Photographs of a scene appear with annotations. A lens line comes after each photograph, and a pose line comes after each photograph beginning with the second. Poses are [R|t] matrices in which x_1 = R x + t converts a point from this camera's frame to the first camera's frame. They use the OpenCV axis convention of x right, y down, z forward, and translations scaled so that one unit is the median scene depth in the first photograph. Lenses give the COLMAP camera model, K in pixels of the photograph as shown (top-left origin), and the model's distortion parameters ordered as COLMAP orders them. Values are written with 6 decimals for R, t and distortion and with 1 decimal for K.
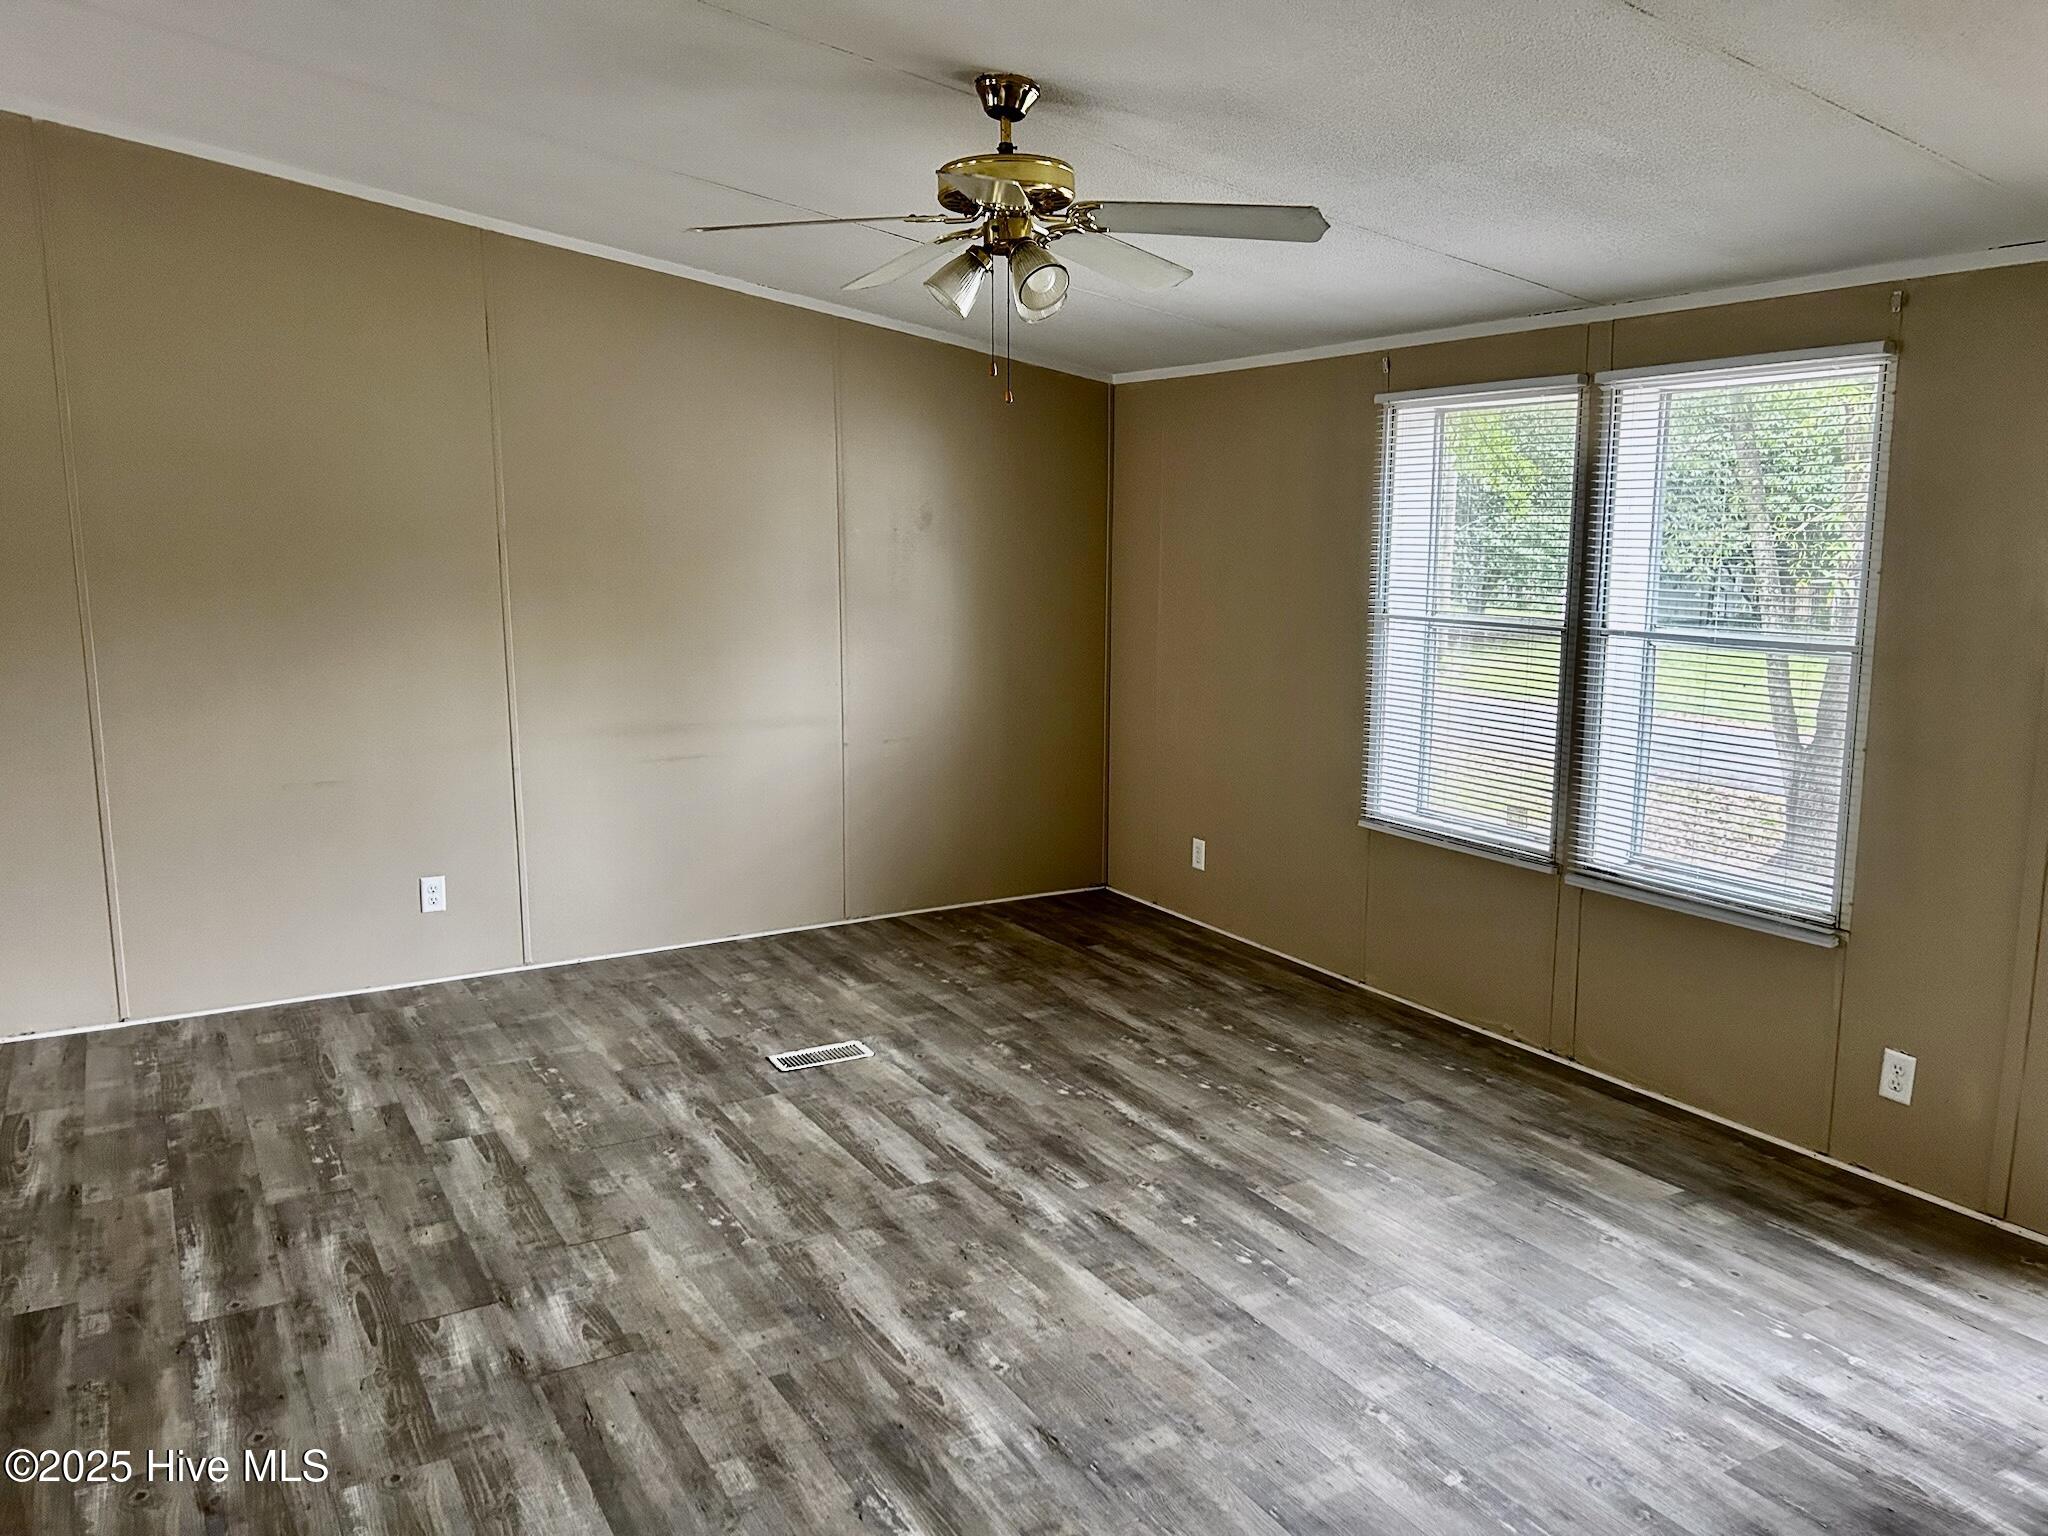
lens RADIAL K [[1548.1, 0, 1016.6], [0, 1548.1, 765.3], [0, 0, 1]] dist [0.057312, -0.055920]
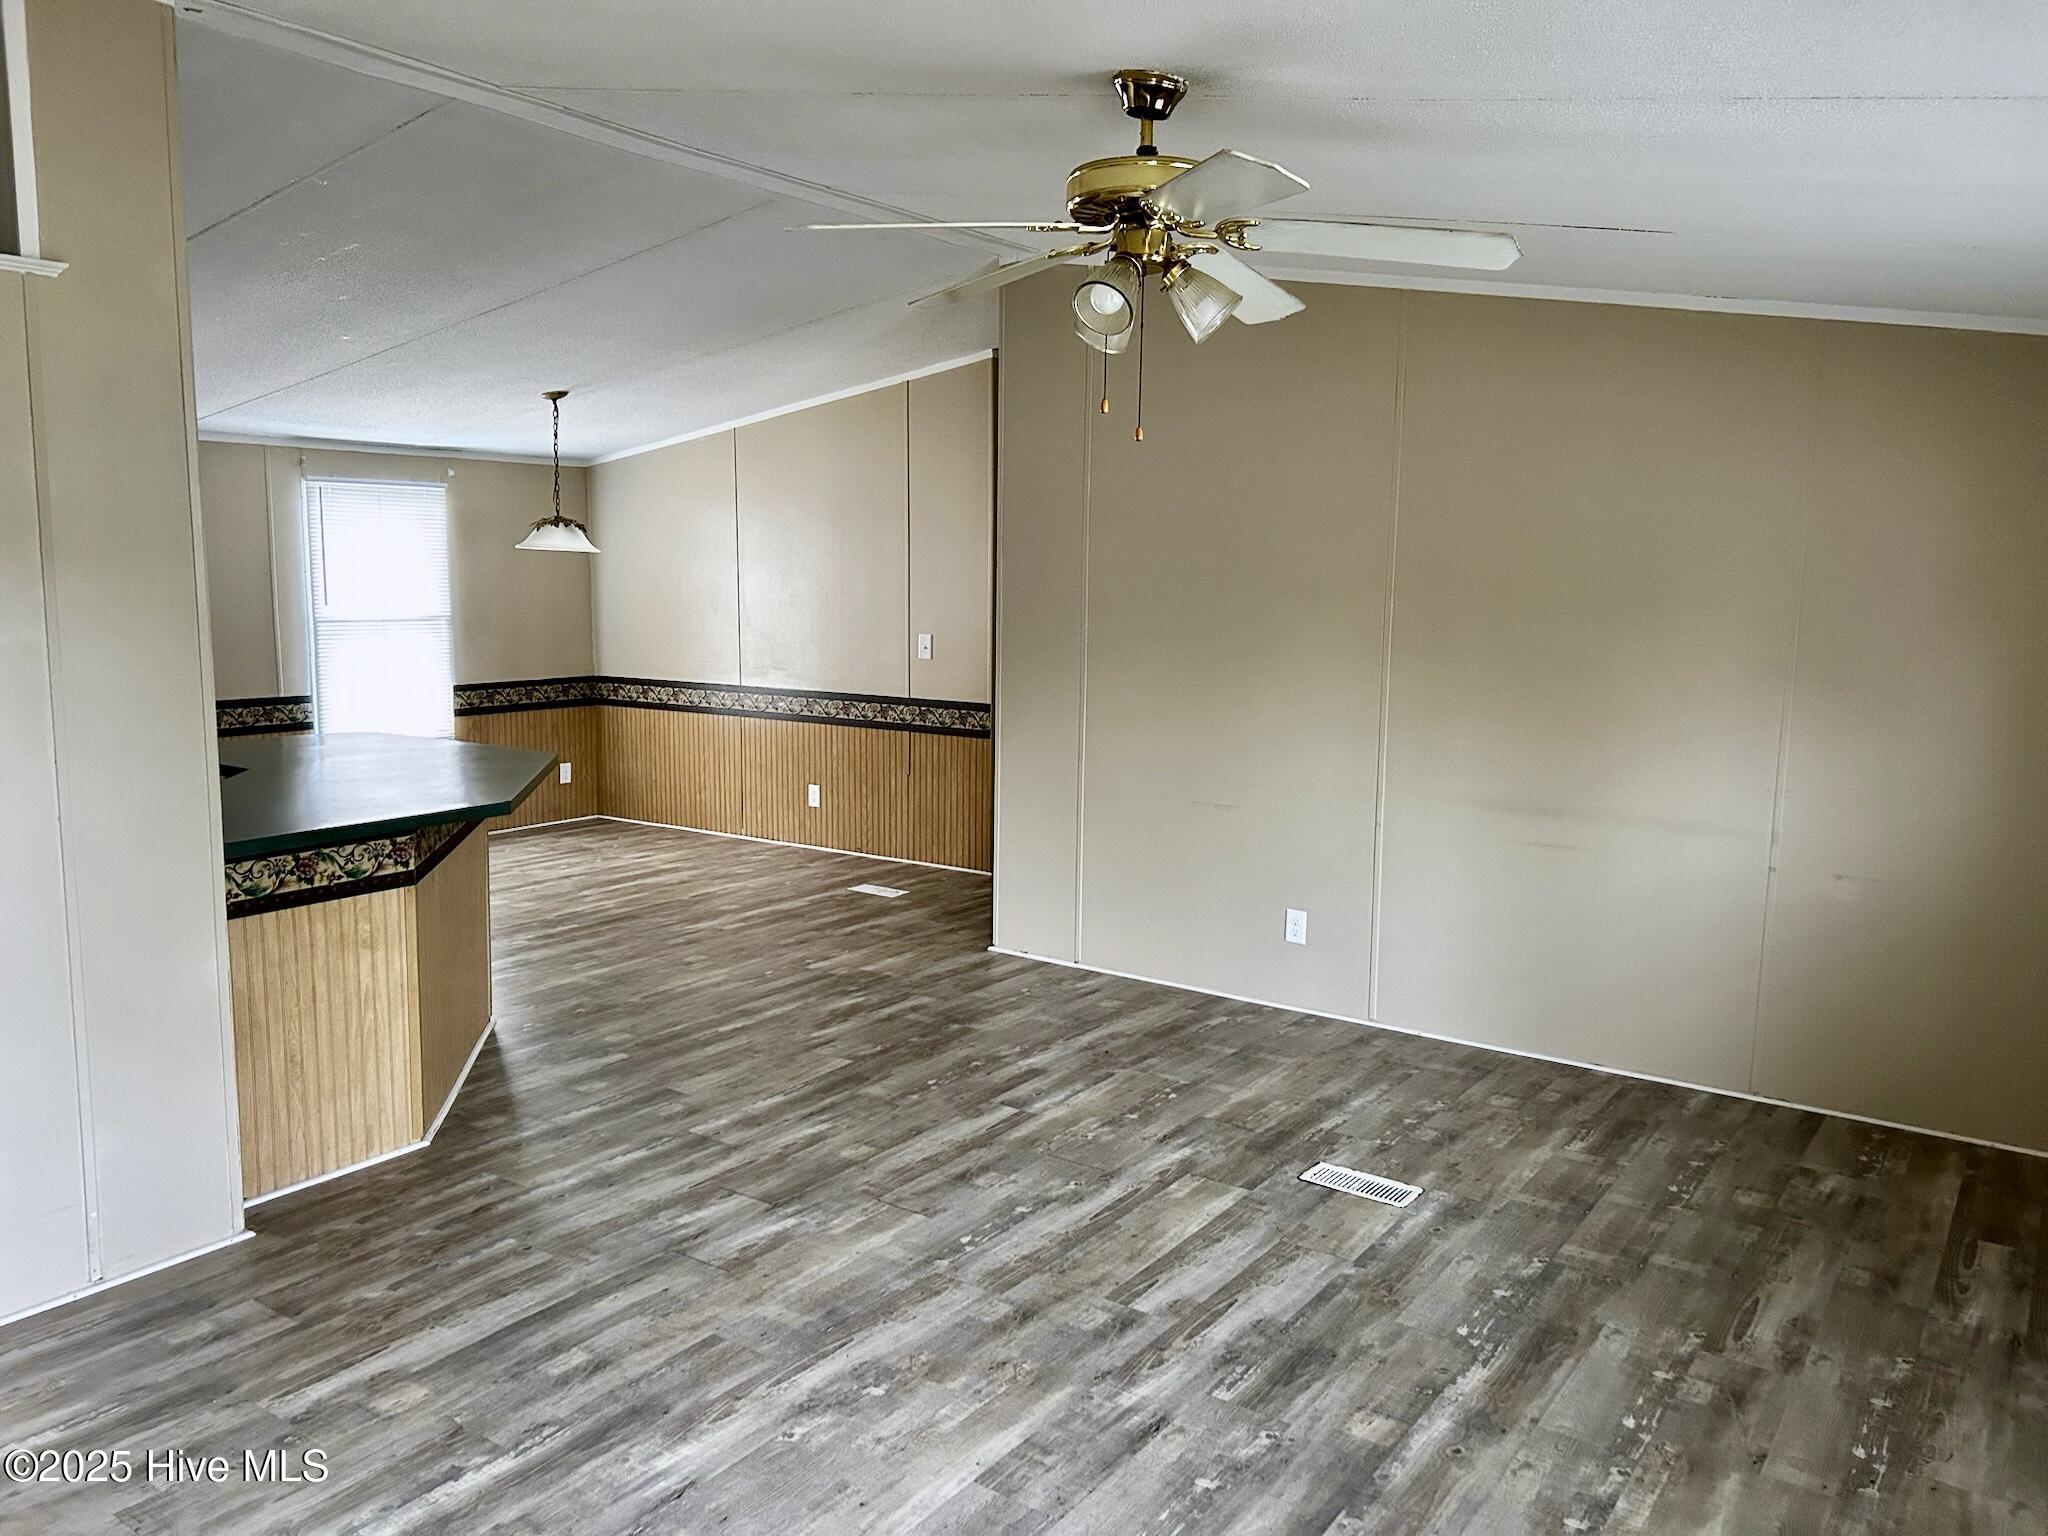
lens RADIAL K [[1568.6, 0, 1013.6], [0, 1568.6, 738.4], [0, 0, 1]] dist [0.100083, -0.125210]
pose [[0.421951, 0.109917, -0.899931, 0.677657], [-0.158241, 0.986316, 0.046274, -0.084640], [0.892702, 0.122881, 0.433570, 0.484424]]
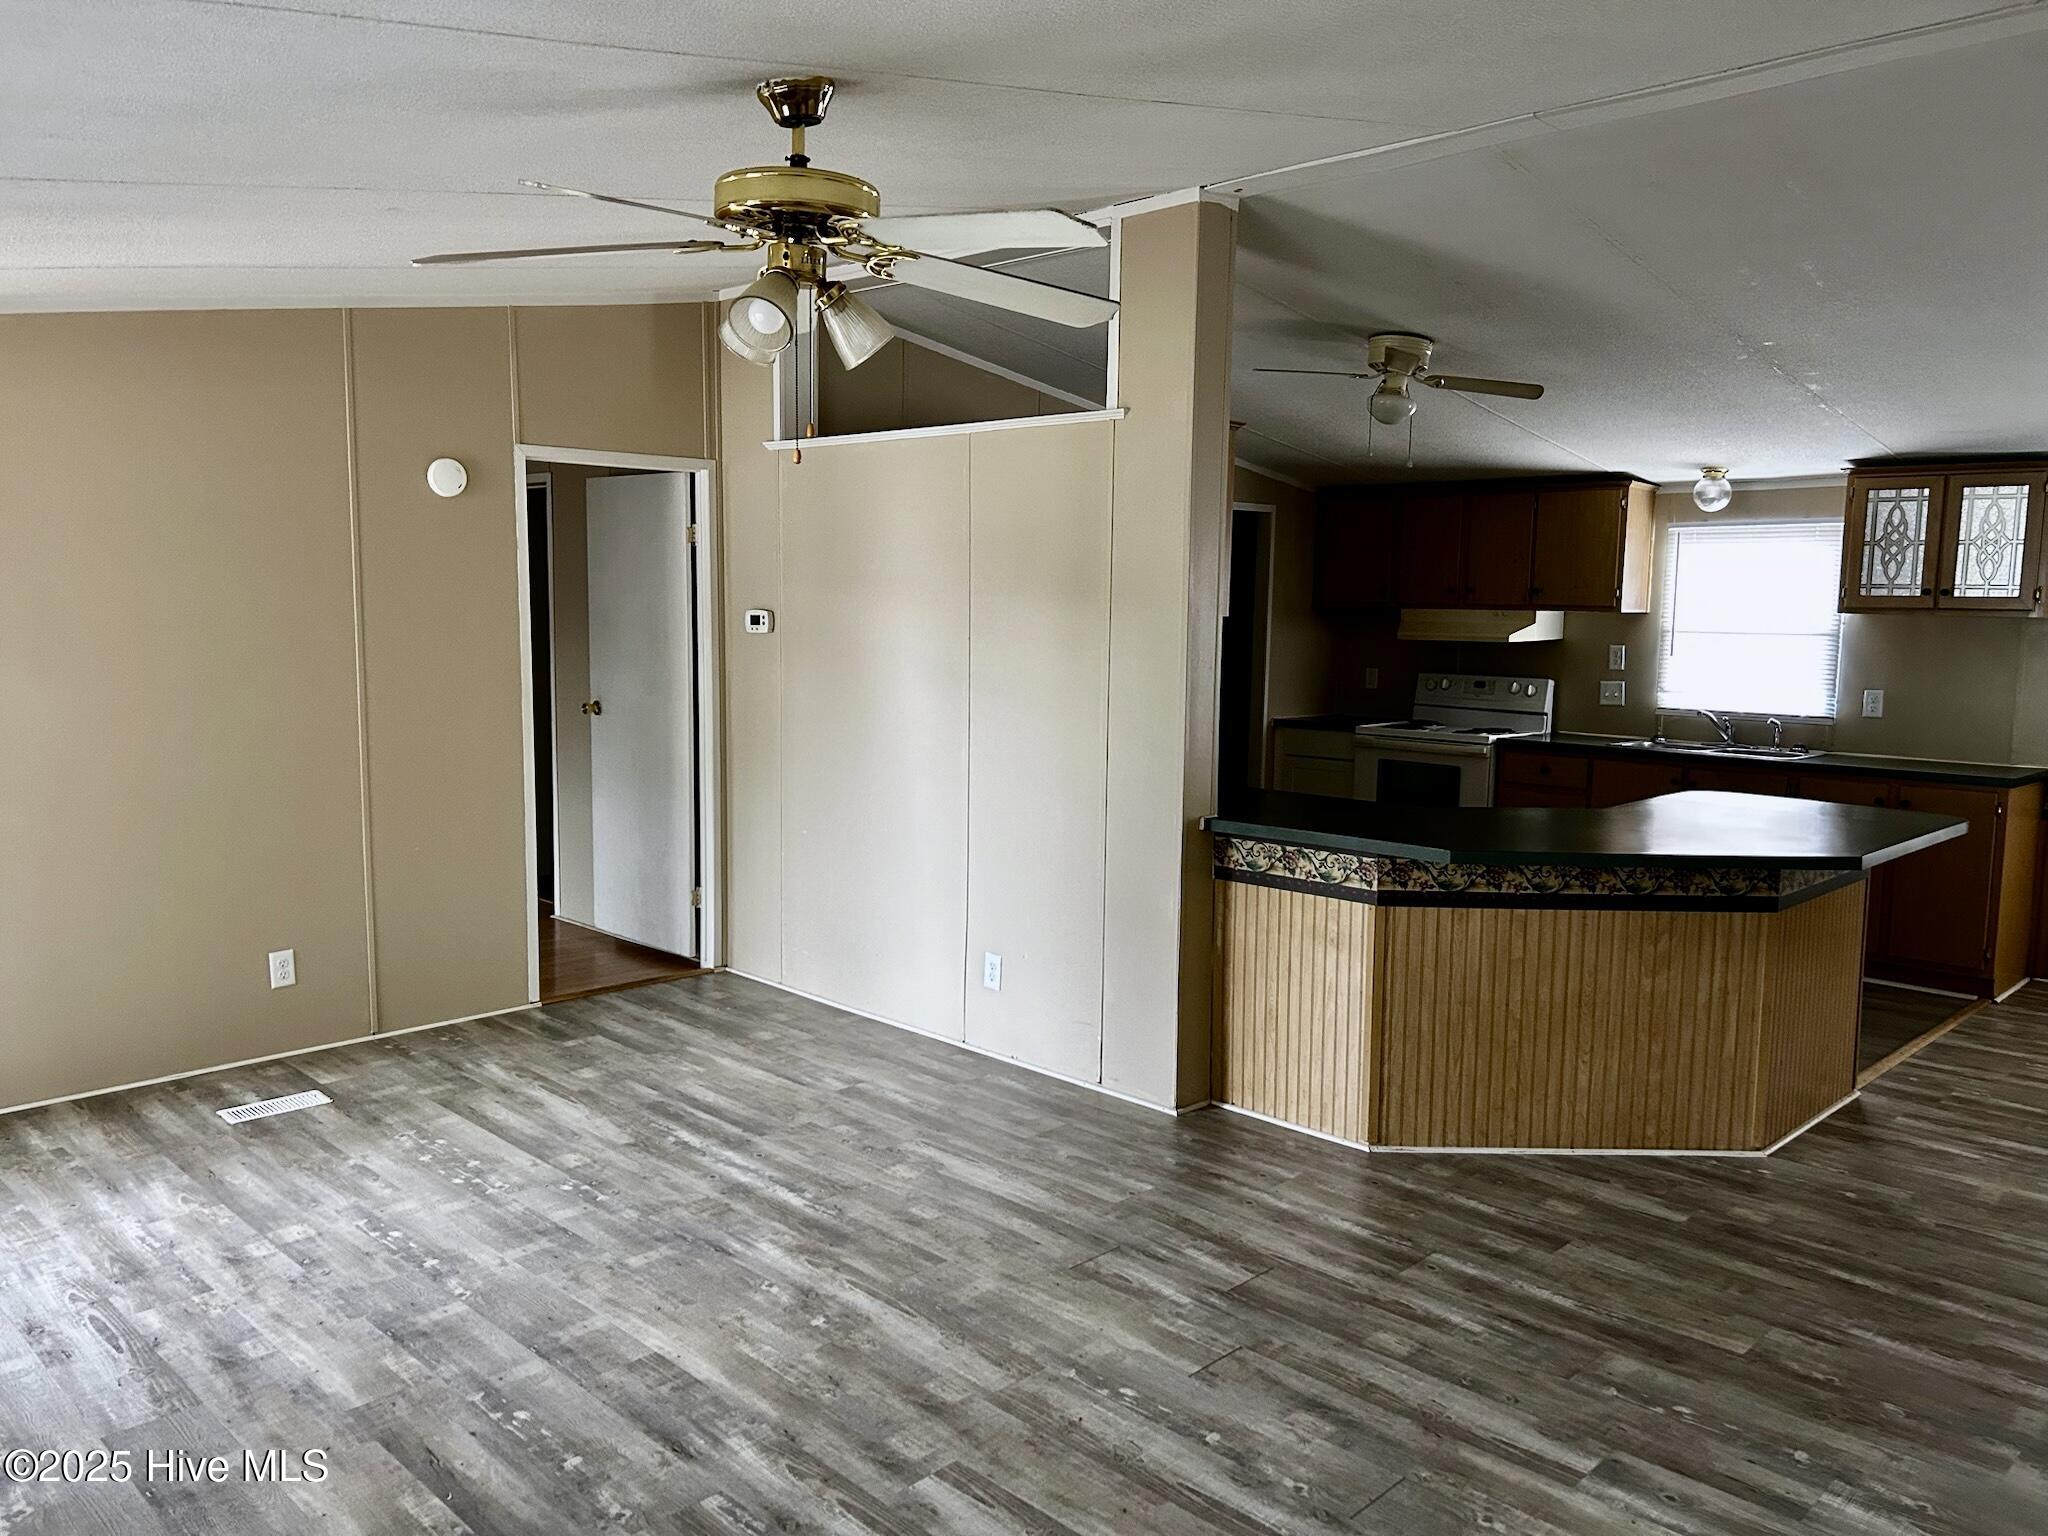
lens RADIAL K [[1548.1, 0, 1016.6], [0, 1548.1, 765.3], [0, 0, 1]] dist [0.057312, -0.055920]
pose [[-0.964968, 0.019039, -0.261675, 0.086480], [-0.052674, 0.962999, 0.264309, -0.259464], [0.257025, 0.268833, -0.928260, 1.573395]]
